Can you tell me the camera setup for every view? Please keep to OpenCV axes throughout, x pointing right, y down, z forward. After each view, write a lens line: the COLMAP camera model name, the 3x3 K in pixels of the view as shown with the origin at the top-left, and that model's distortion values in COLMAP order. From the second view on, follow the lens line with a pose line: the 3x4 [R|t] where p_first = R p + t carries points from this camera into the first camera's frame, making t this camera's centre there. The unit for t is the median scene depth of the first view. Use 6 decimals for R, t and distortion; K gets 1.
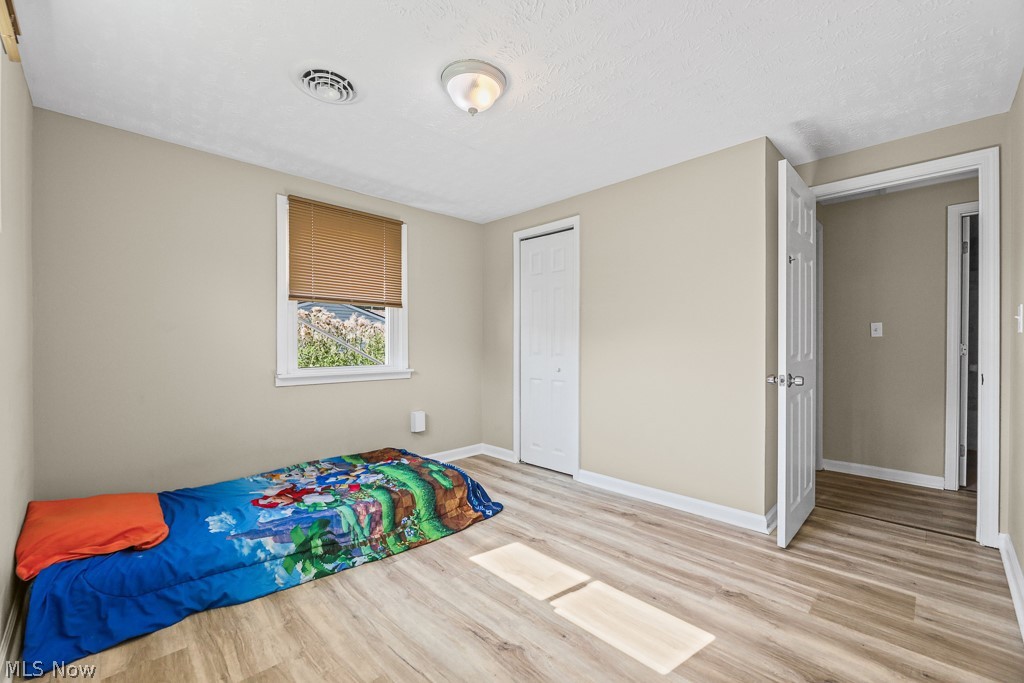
lens RADIAL K [[425.7, 0, 521.7], [0, 425.7, 345.1], [0, 0, 1]] dist [-0.002248, -0.000610]
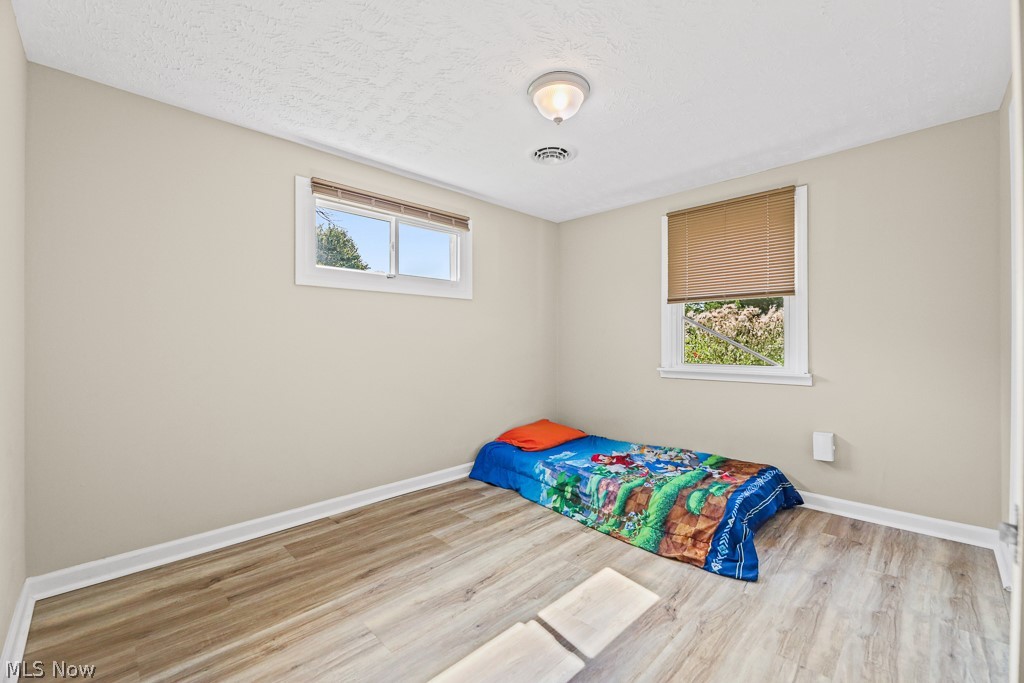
lens RADIAL K [[425.7, 0, 521.7], [0, 425.7, 345.1], [0, 0, 1]] dist [-0.002248, -0.000610]
pose [[-0.002228, 0.007055, -0.999973, 0.789199], [0.001330, 0.999974, 0.007052, -0.002983], [0.999997, -0.001314, -0.002238, 0.775826]]
